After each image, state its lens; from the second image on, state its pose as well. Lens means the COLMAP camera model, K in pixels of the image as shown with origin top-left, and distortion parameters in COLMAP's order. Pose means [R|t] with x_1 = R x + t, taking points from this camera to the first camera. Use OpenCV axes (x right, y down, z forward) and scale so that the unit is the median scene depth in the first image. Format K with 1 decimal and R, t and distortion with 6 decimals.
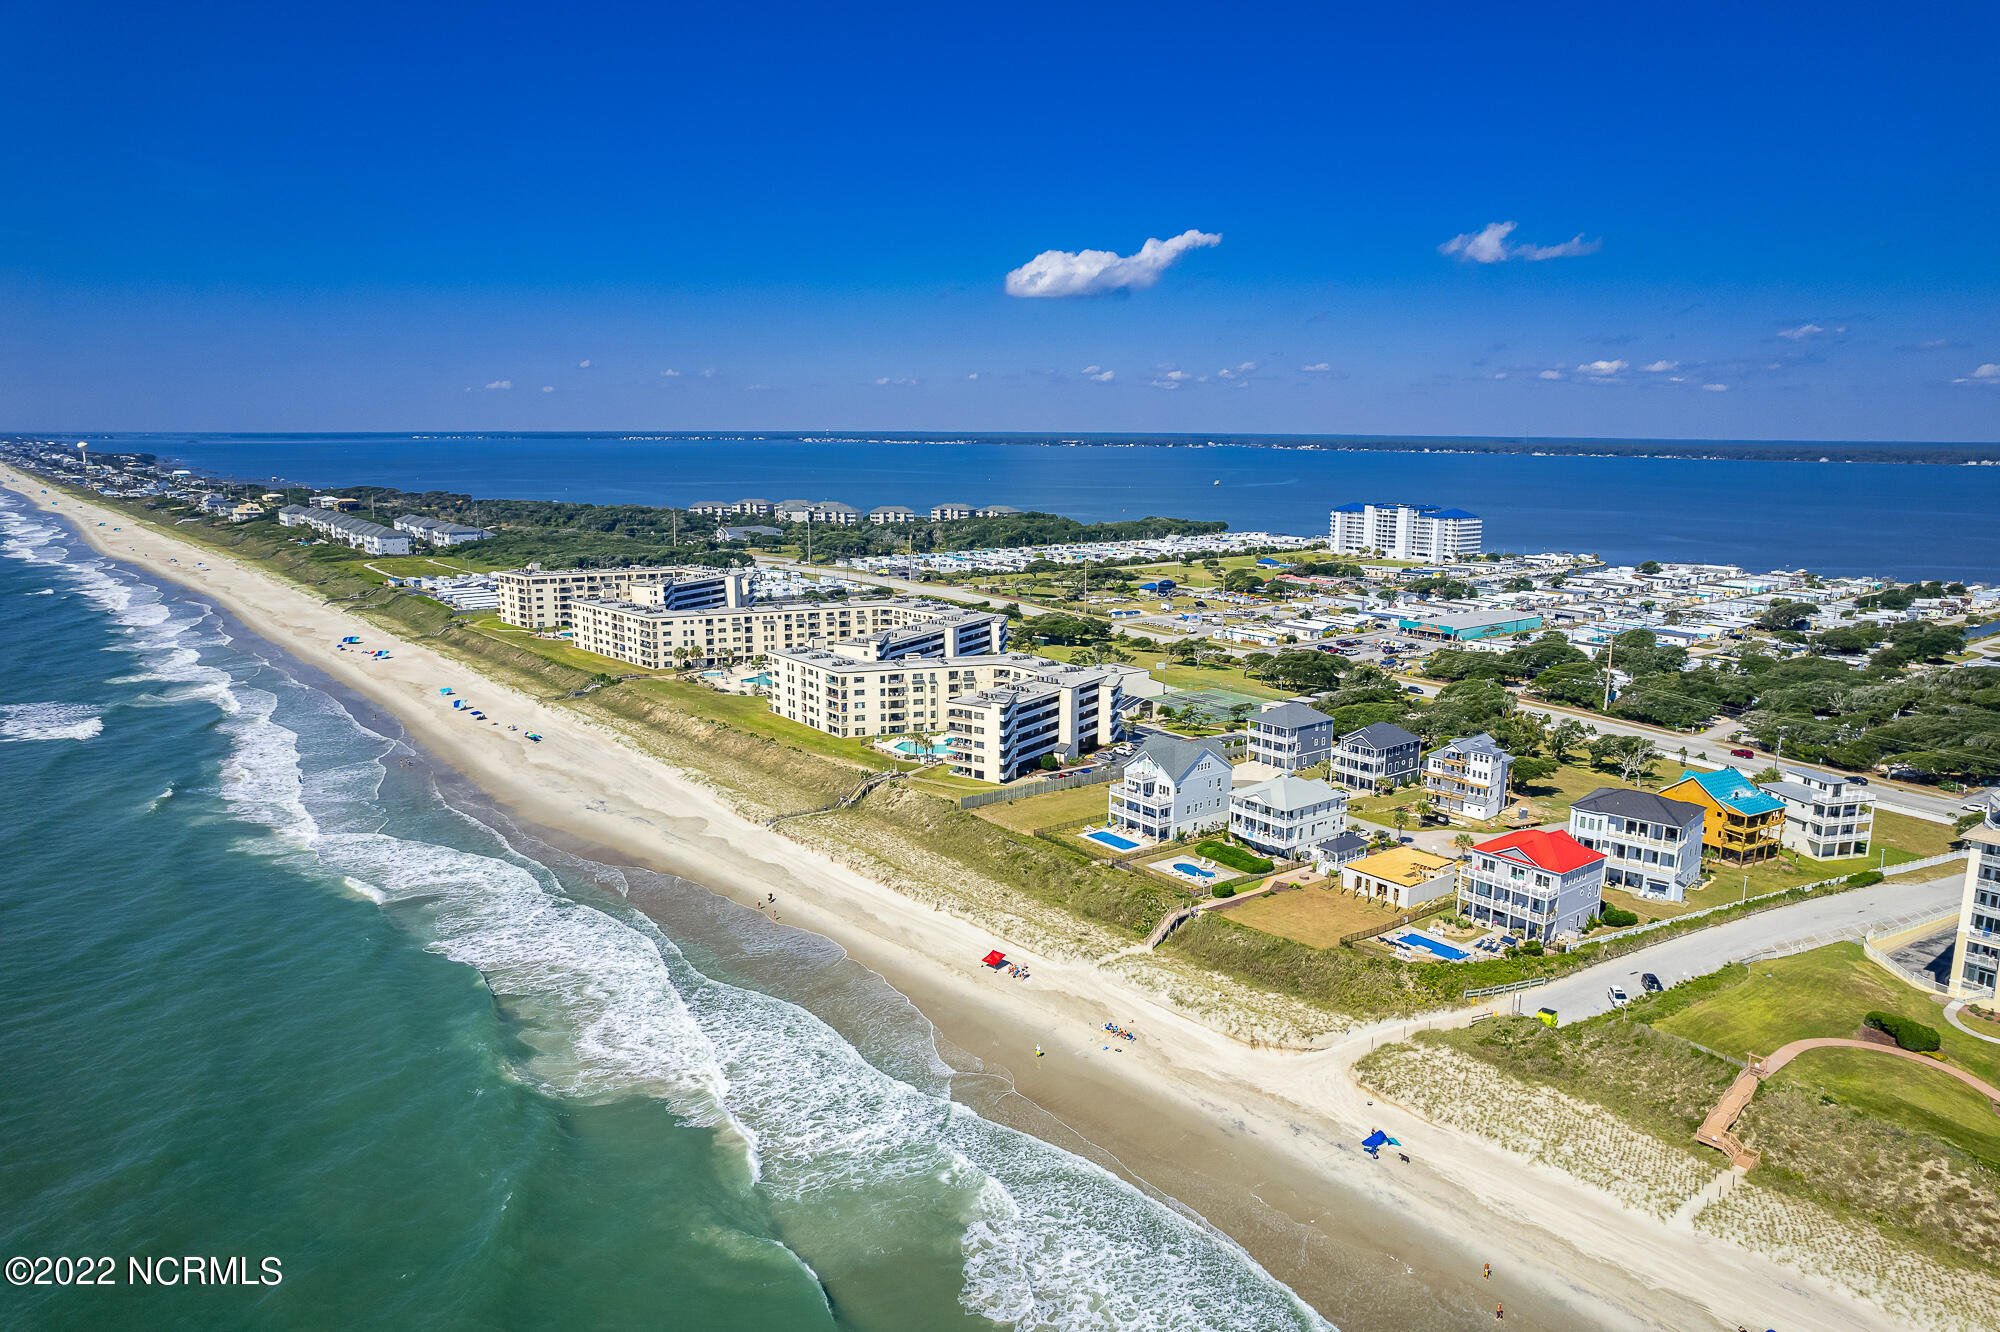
lens RADIAL K [[1288.2, 0, 1038.1], [0, 1288.2, 664.5], [0, 0, 1]] dist [-0.044583, 0.027206]
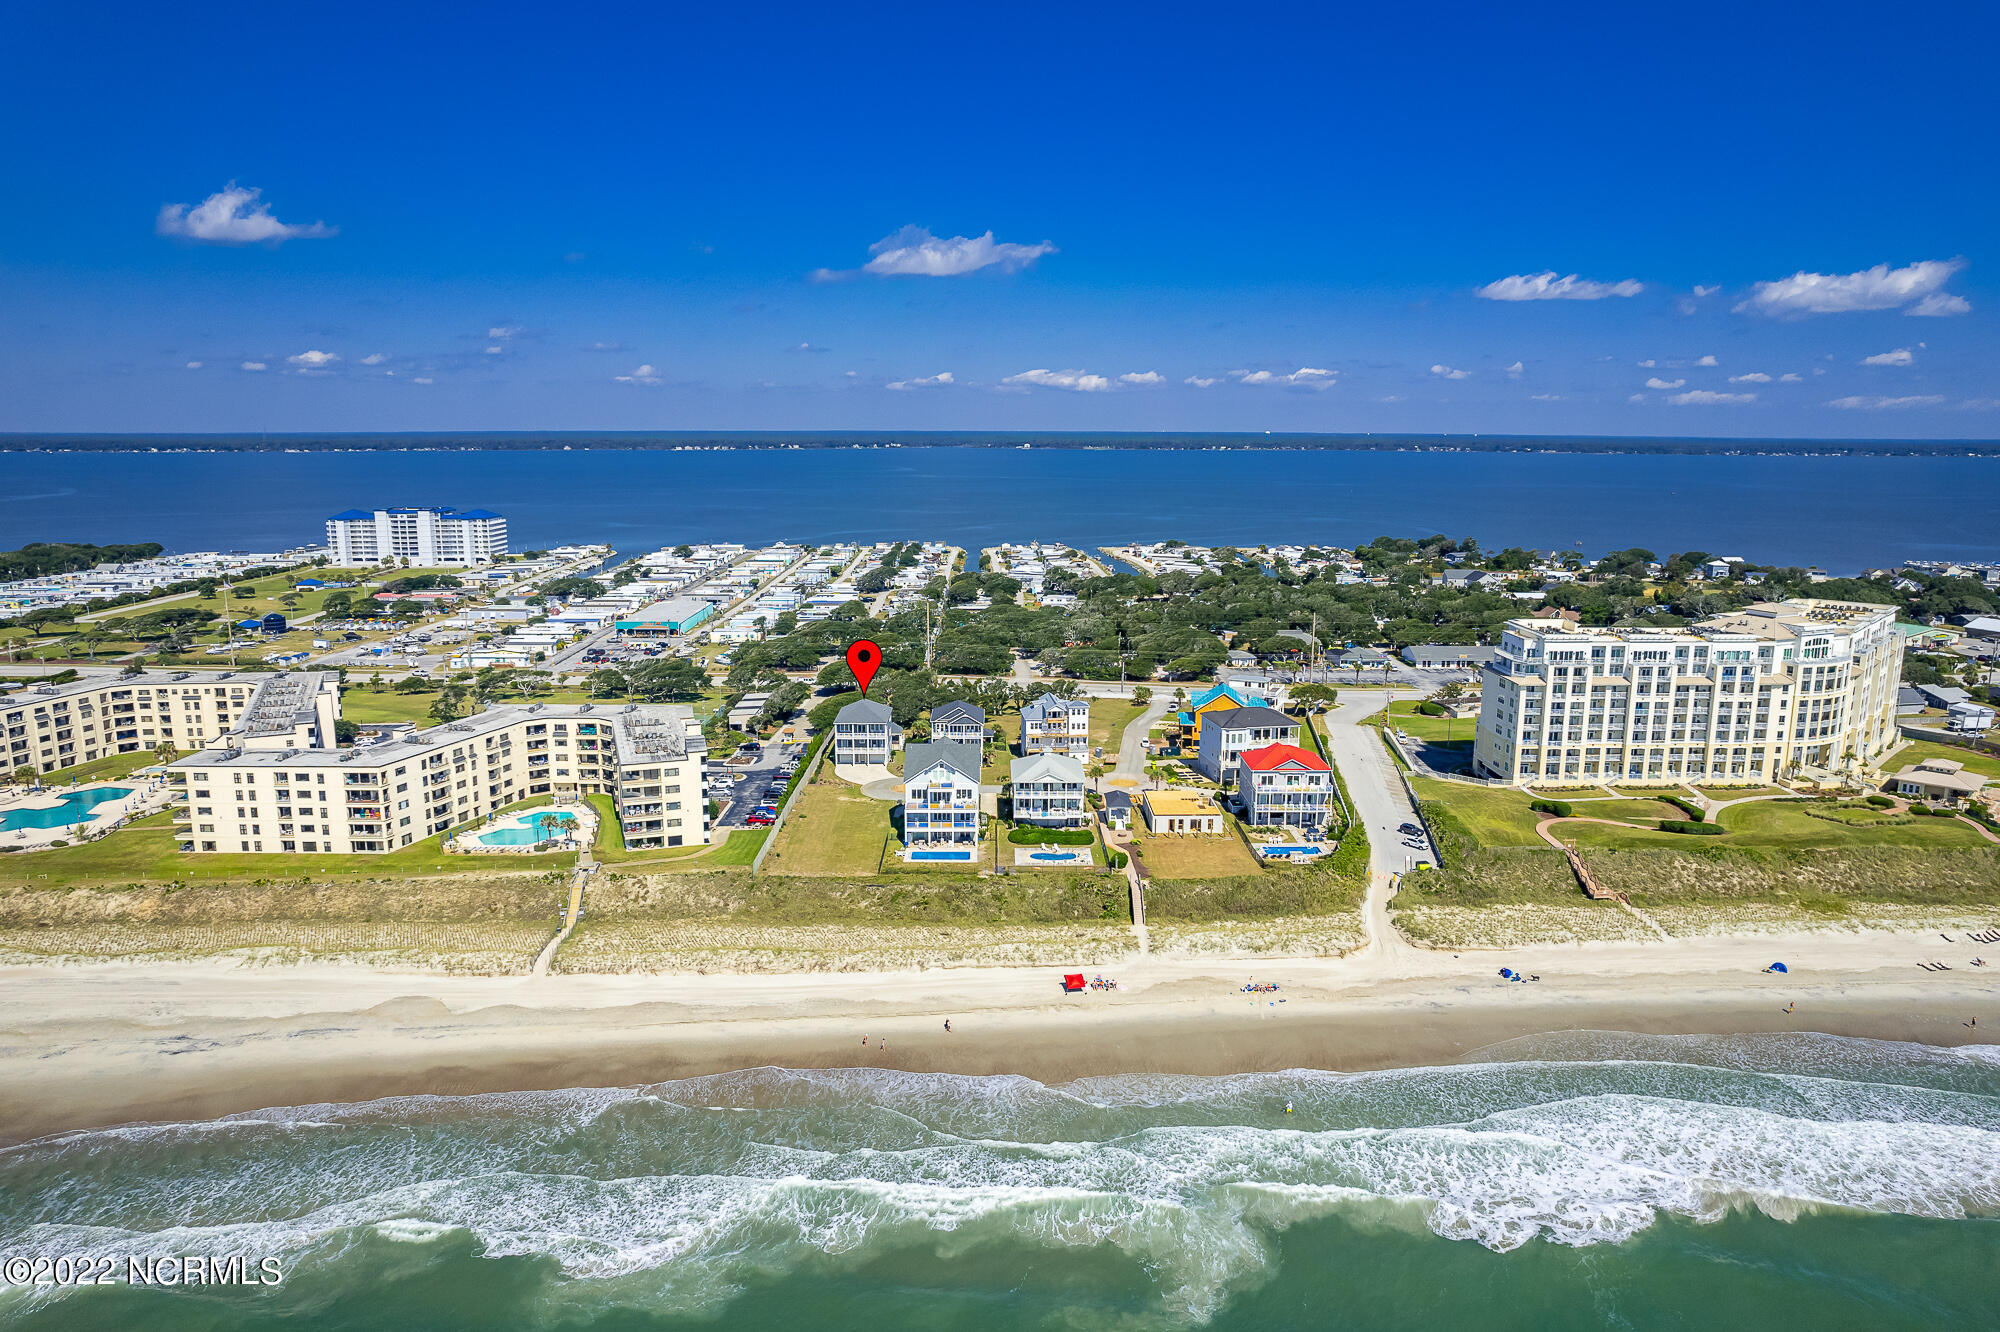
lens RADIAL K [[1288.2, 0, 1010.1], [0, 1288.2, 660.1], [0, 0, 1]] dist [-0.044583, 0.027206]
pose [[0.617871, -0.144980, 0.772797, -0.544049], [0.143527, 0.987137, 0.070438, -0.059507], [-0.773069, 0.067395, 0.630732, 0.289450]]
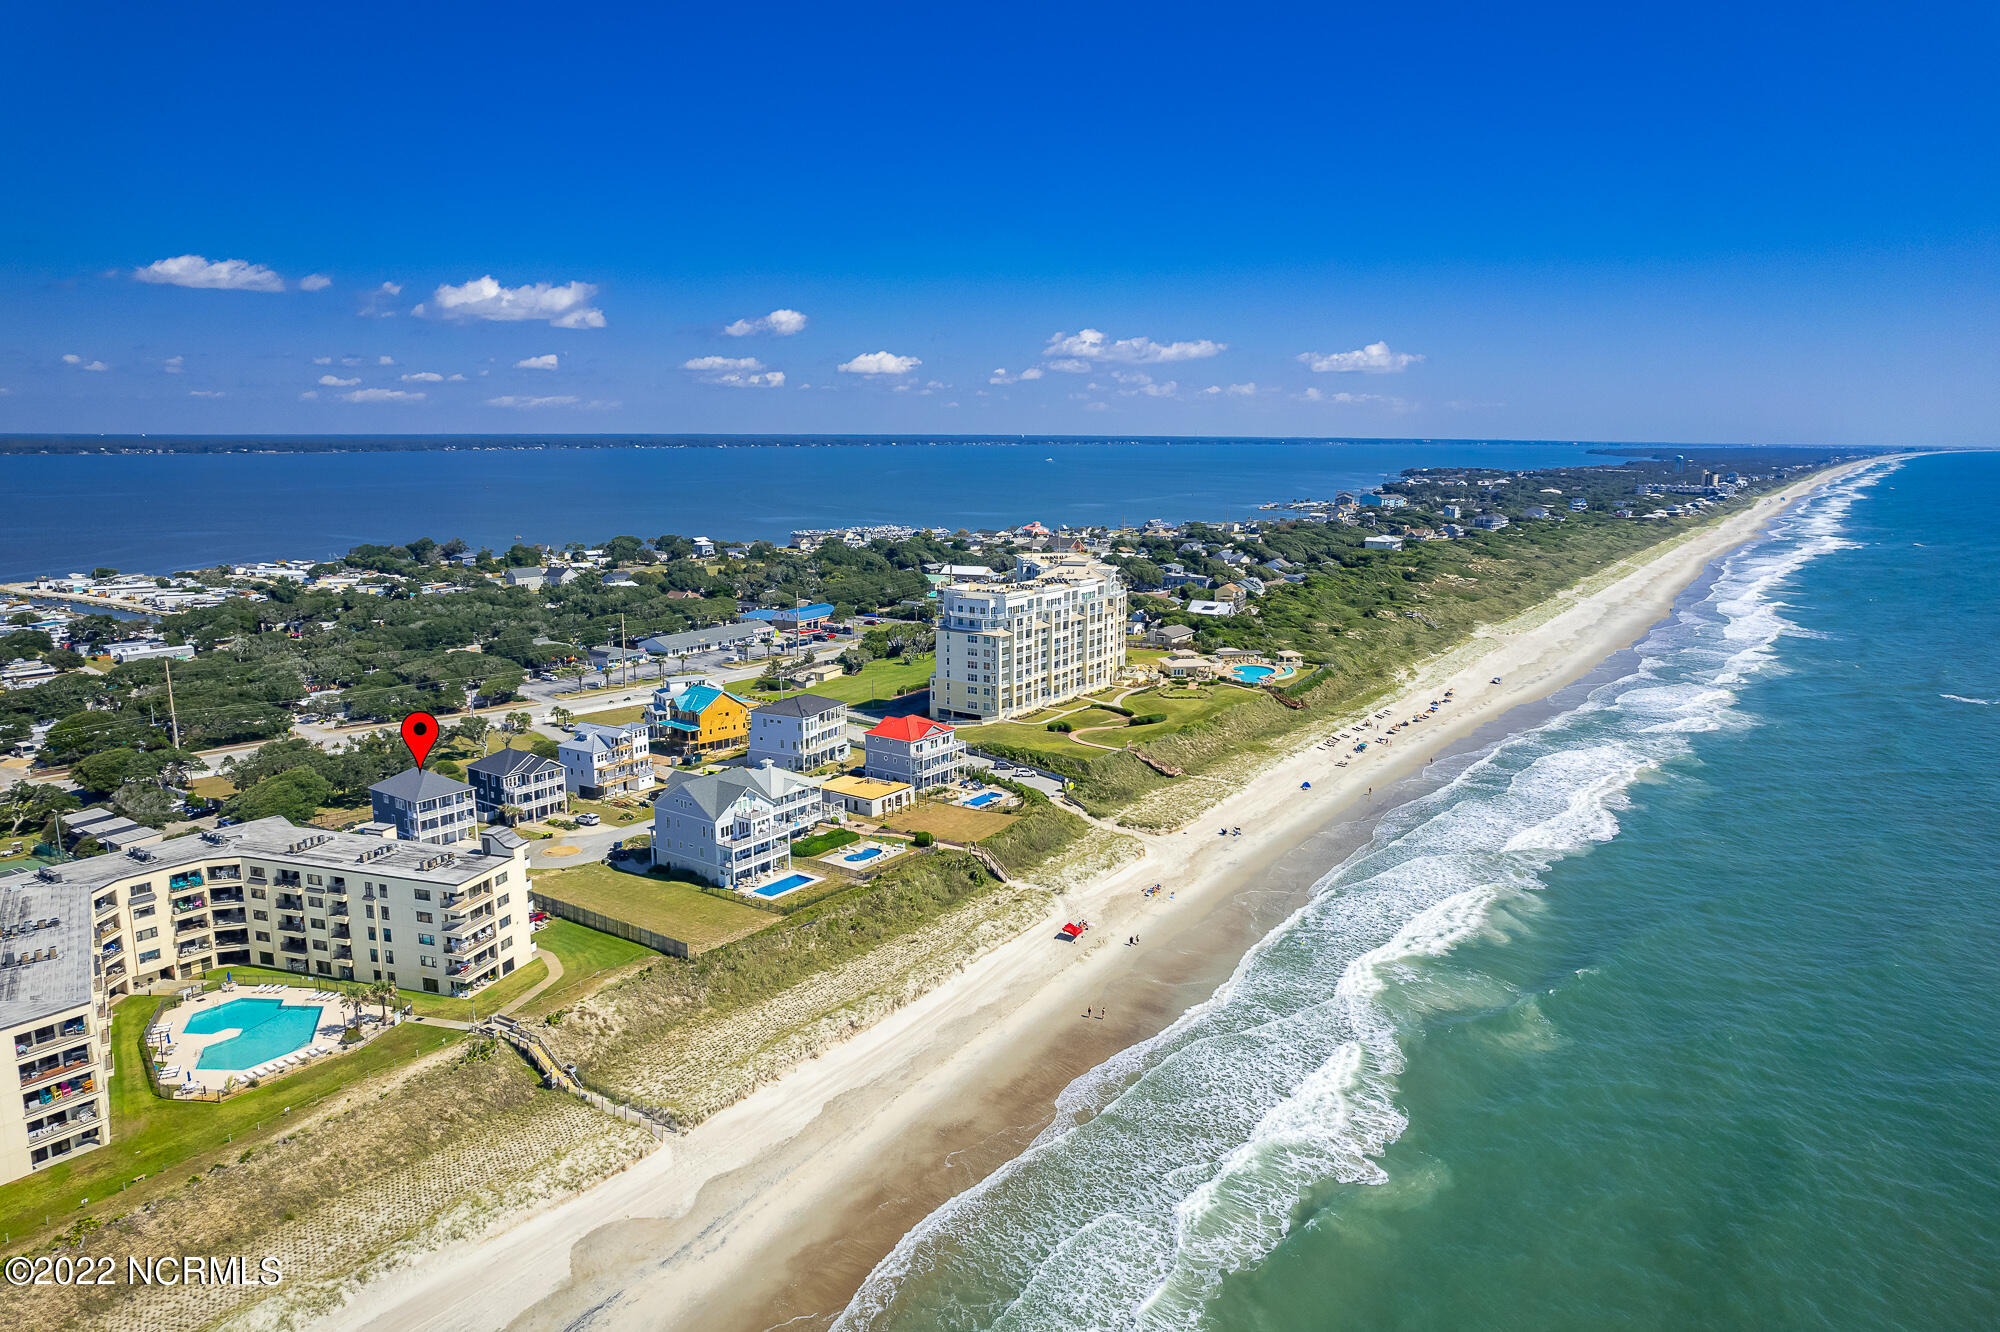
lens RADIAL K [[1288.2, 0, 999.4], [0, 1288.2, 671.6], [0, 0, 1]] dist [-0.044583, 0.027206]
pose [[-0.262933, -0.186204, 0.946676, -0.692639], [0.168576, 0.957240, 0.235102, -0.166560], [-0.949973, 0.221403, -0.220301, 0.873599]]
